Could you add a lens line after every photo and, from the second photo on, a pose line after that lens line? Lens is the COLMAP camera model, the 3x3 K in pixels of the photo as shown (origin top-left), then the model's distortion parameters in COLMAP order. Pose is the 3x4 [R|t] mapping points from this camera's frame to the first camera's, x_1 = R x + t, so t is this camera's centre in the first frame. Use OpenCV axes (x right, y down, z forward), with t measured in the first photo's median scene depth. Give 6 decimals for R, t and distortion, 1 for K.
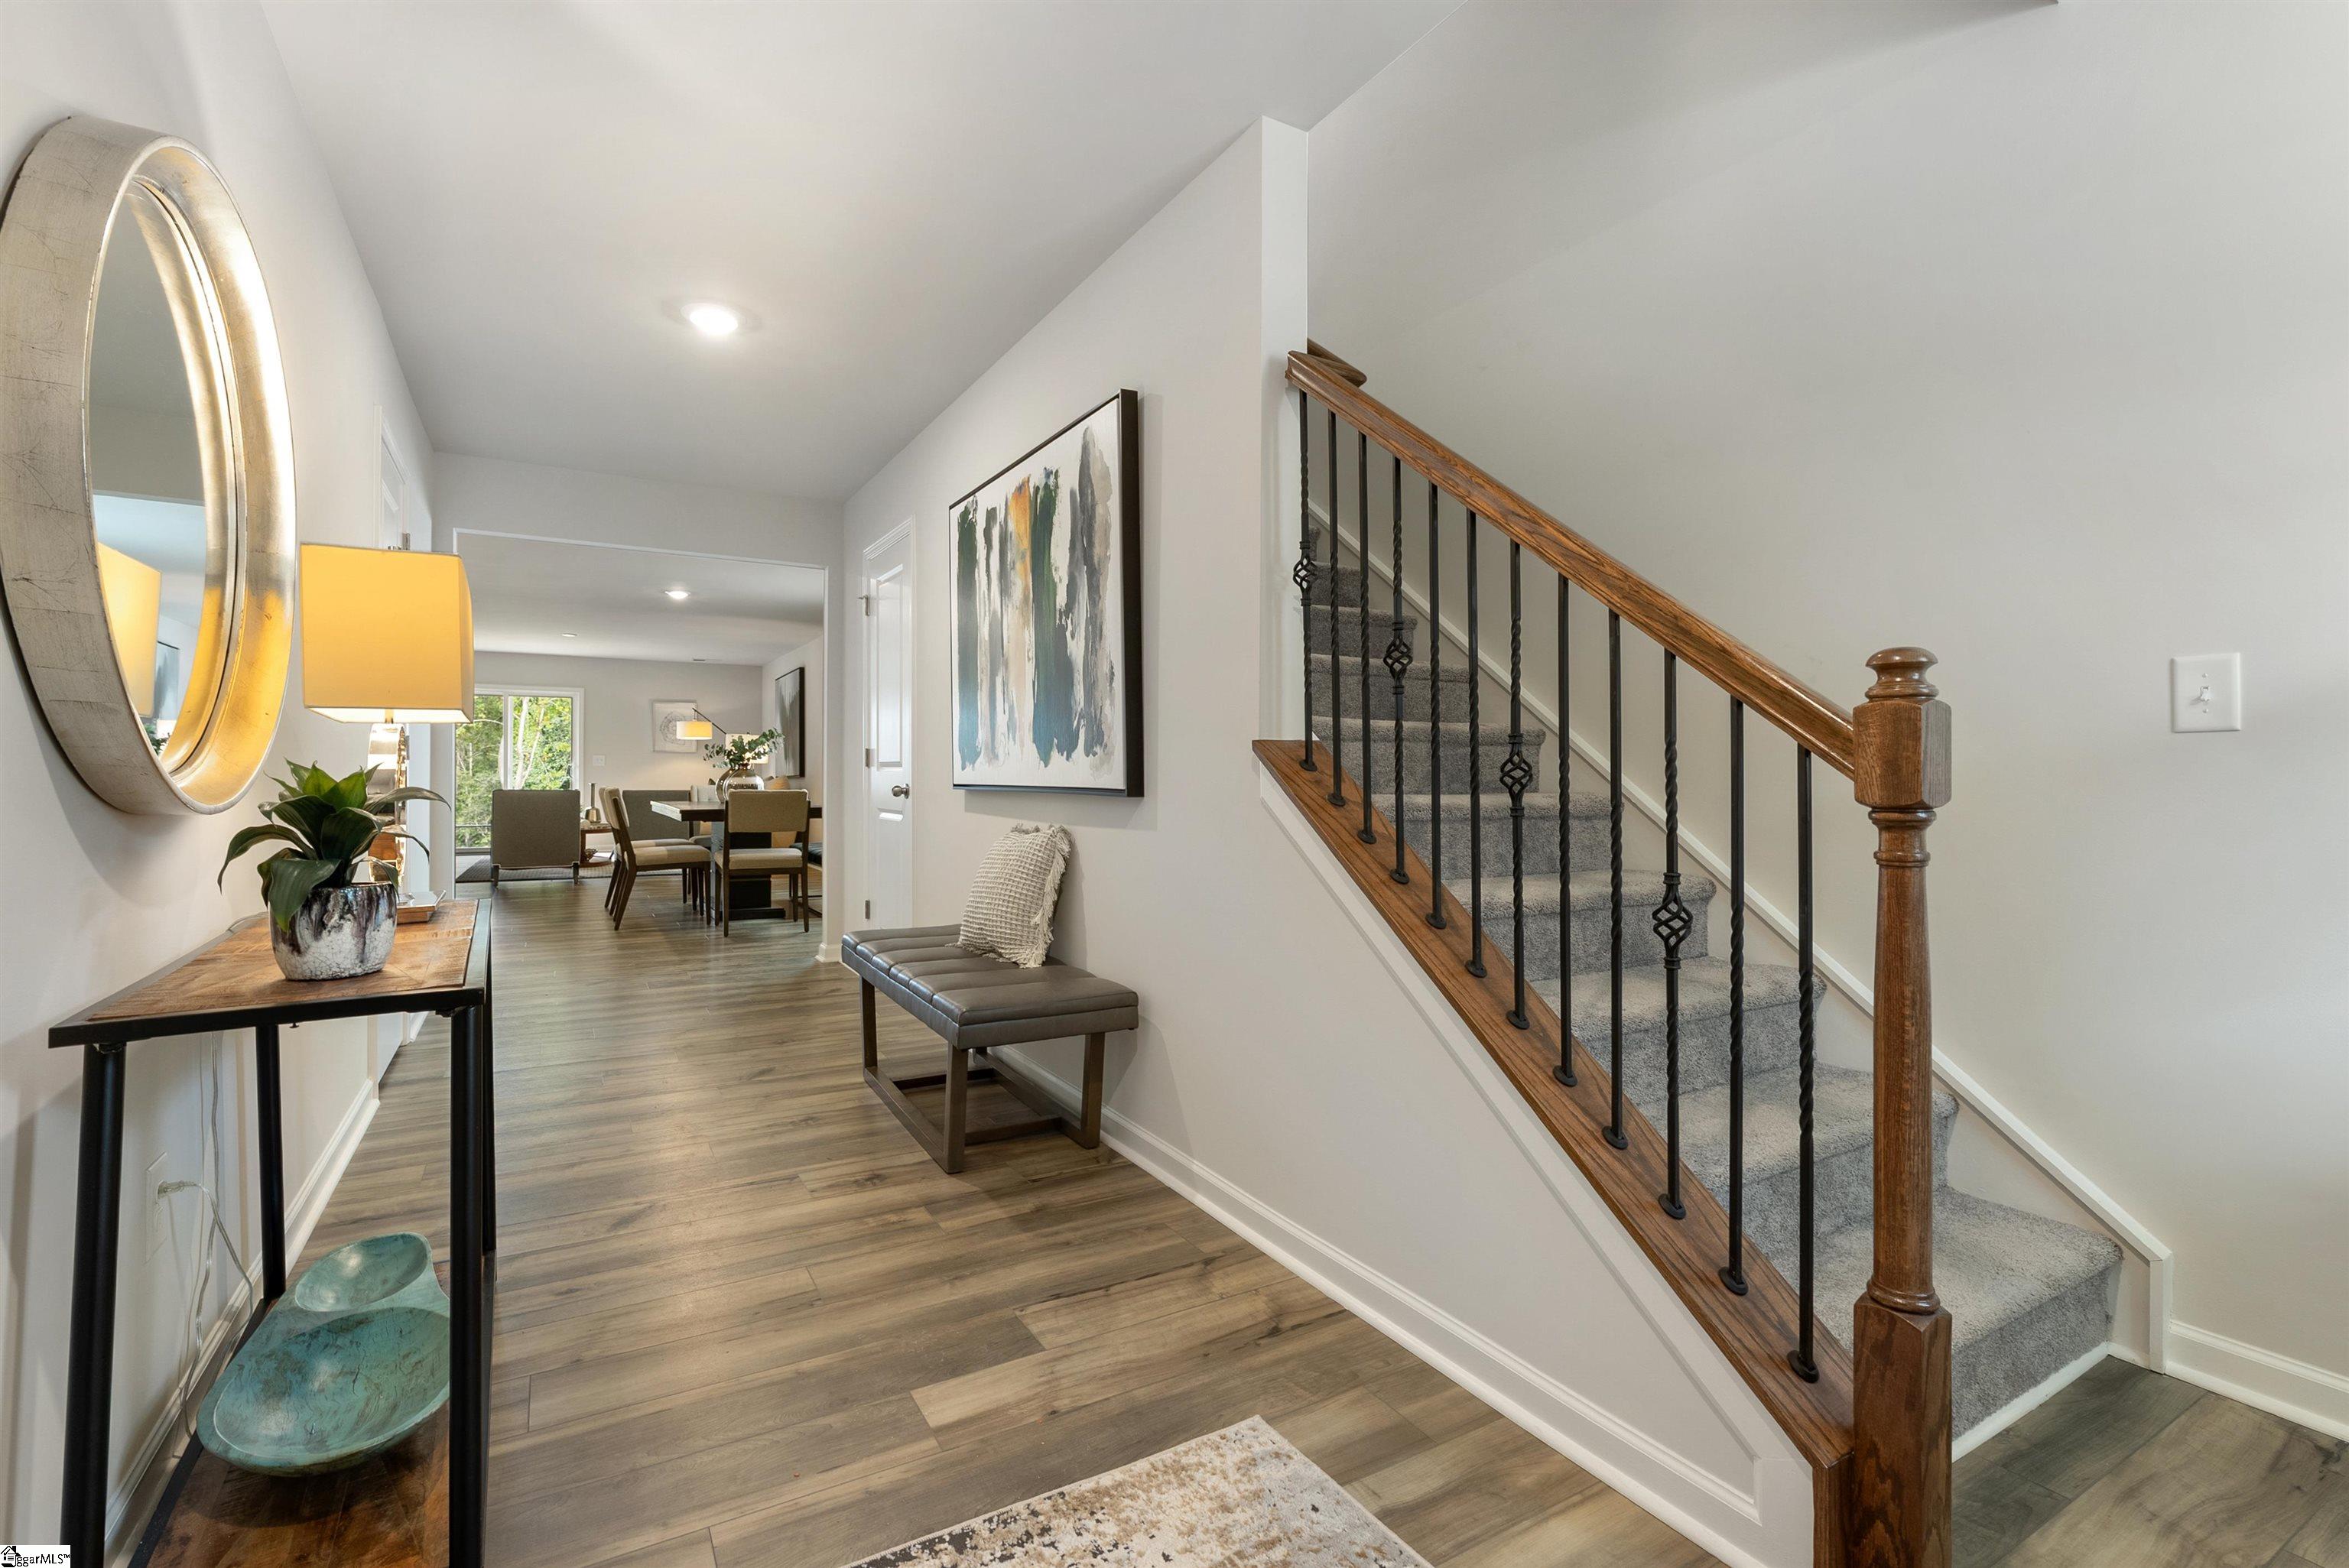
lens RADIAL K [[1053.3, 0, 1180.5], [0, 1053.3, 772.9], [0, 0, 1]] dist [-0.005195, -0.000204]
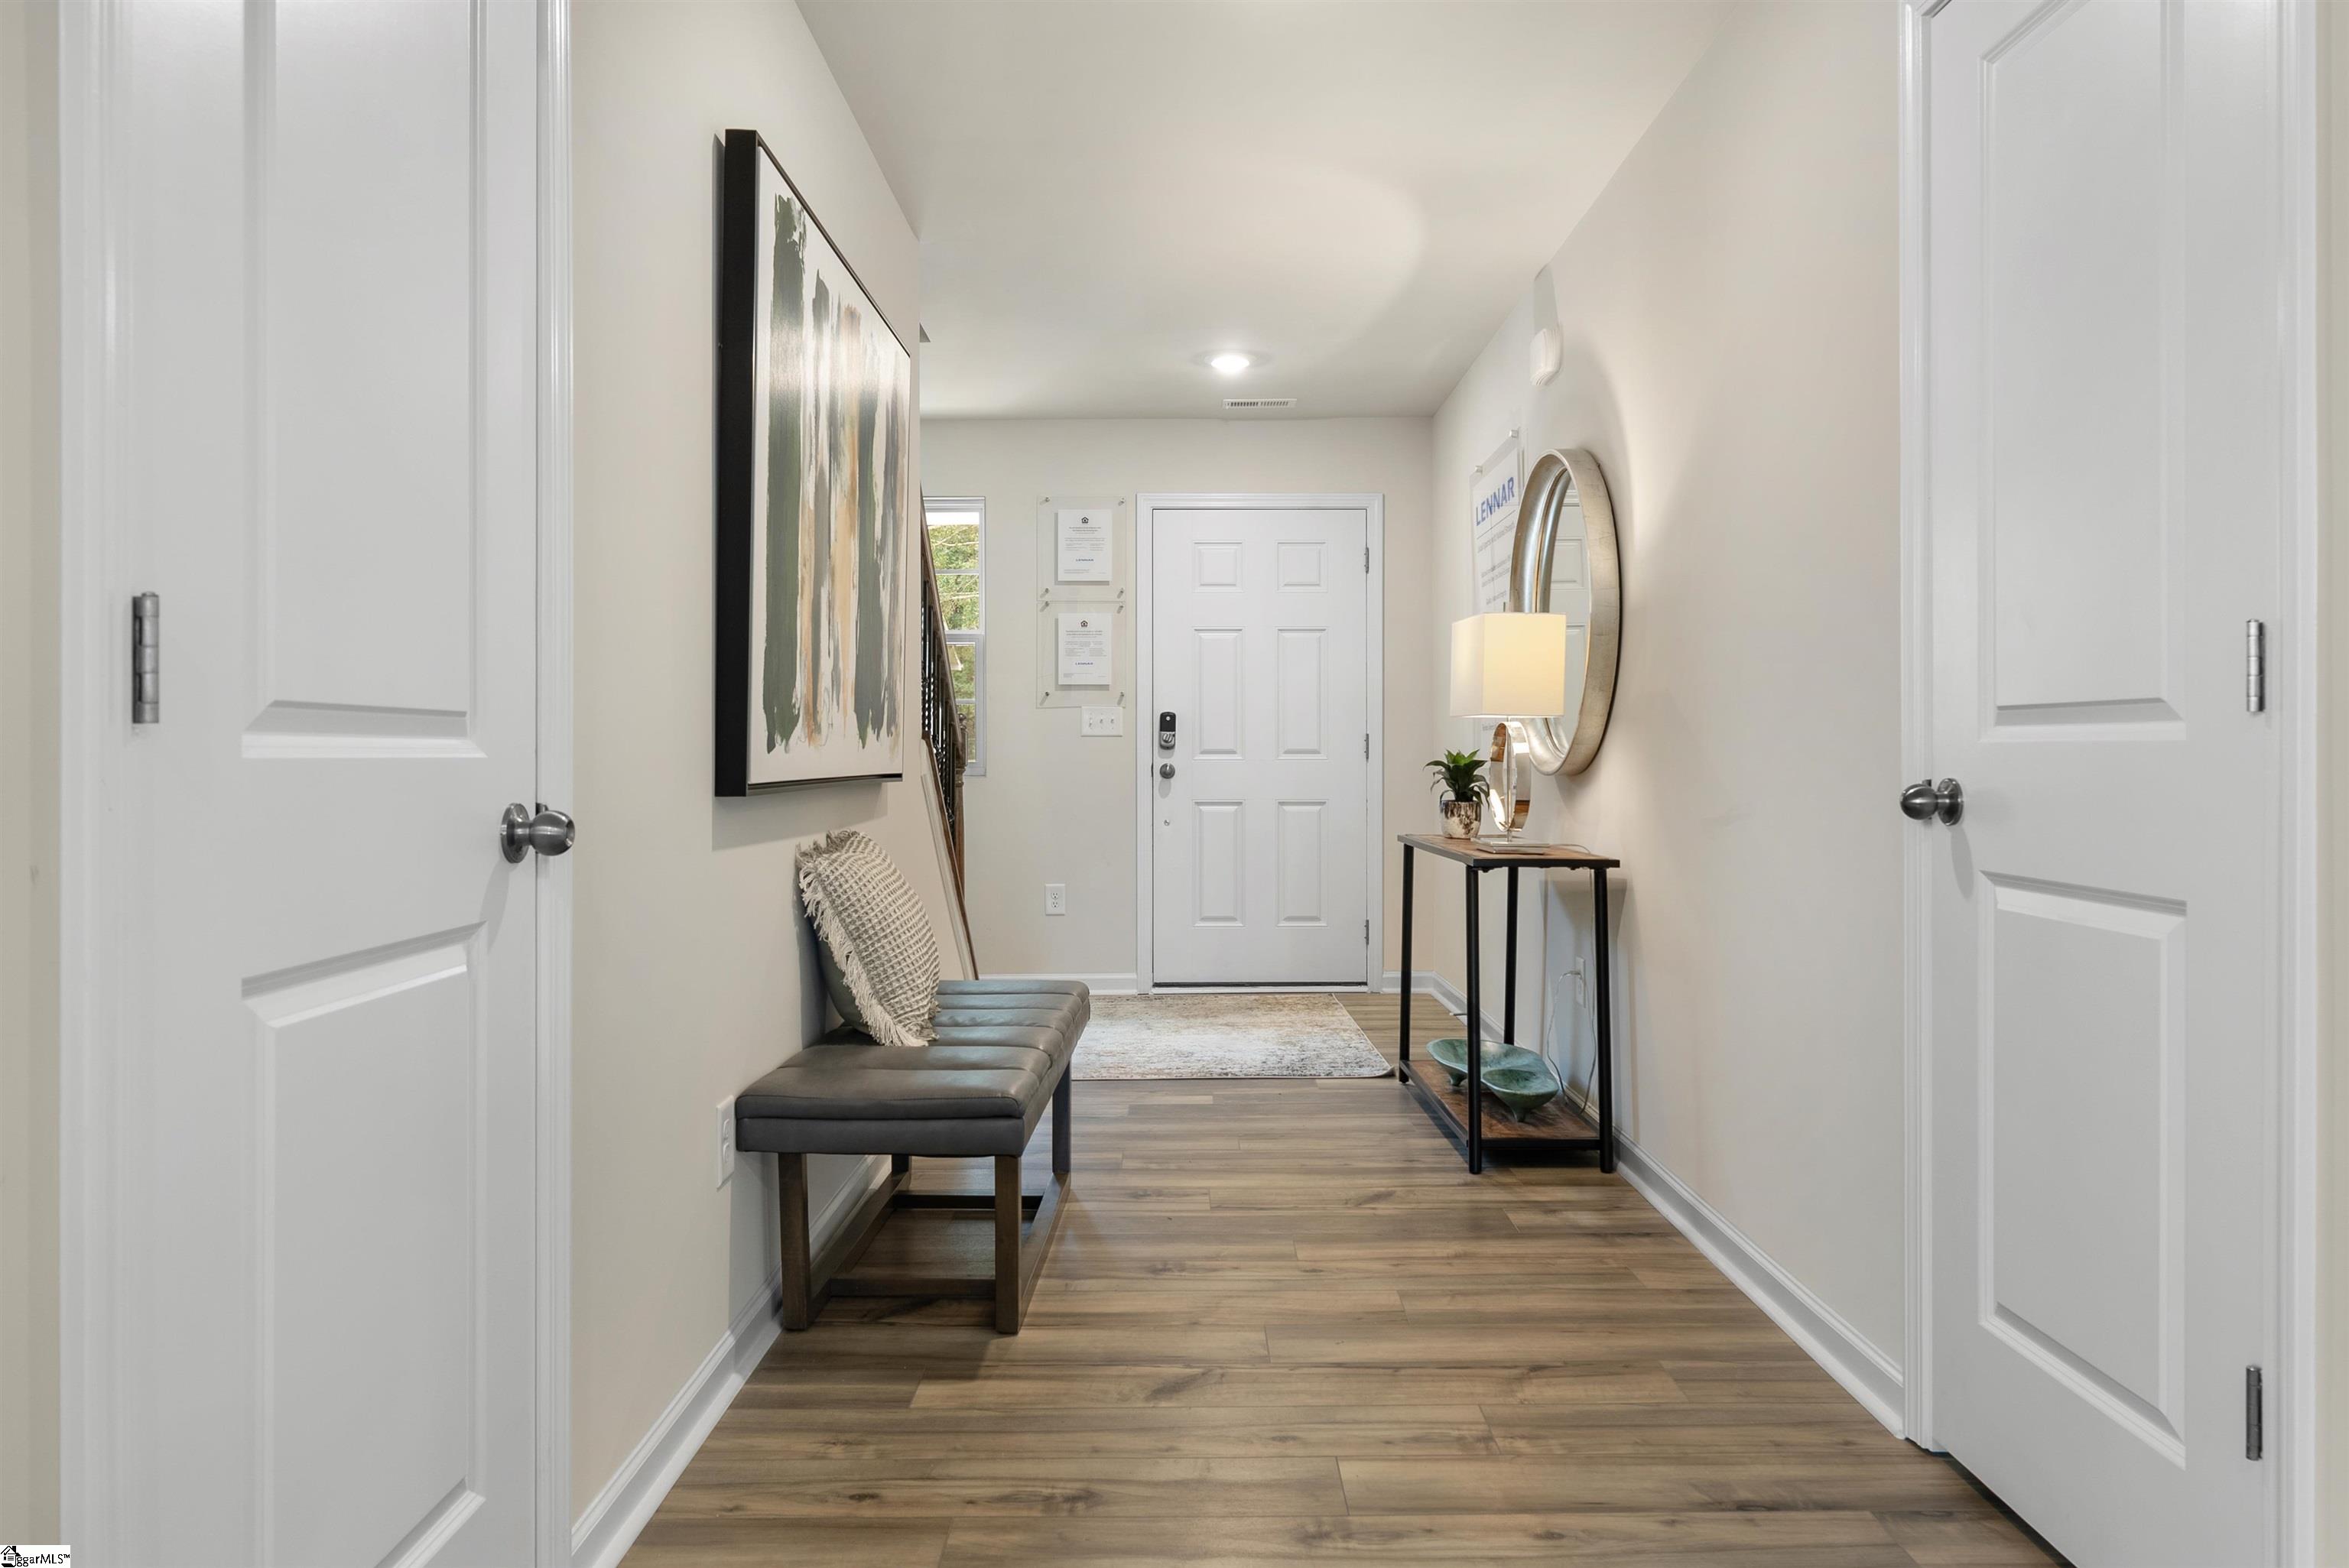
lens RADIAL K [[1626.4, 0, 1176.0], [0, 1626.4, 771.2], [0, 0, 1]] dist [-0.000499, -0.000132]
pose [[-0.863177, -0.004649, 0.504879, -0.804087], [0.000721, 0.999945, 0.010441, -0.001526], [-0.504900, 0.009376, -0.863127, 1.713983]]
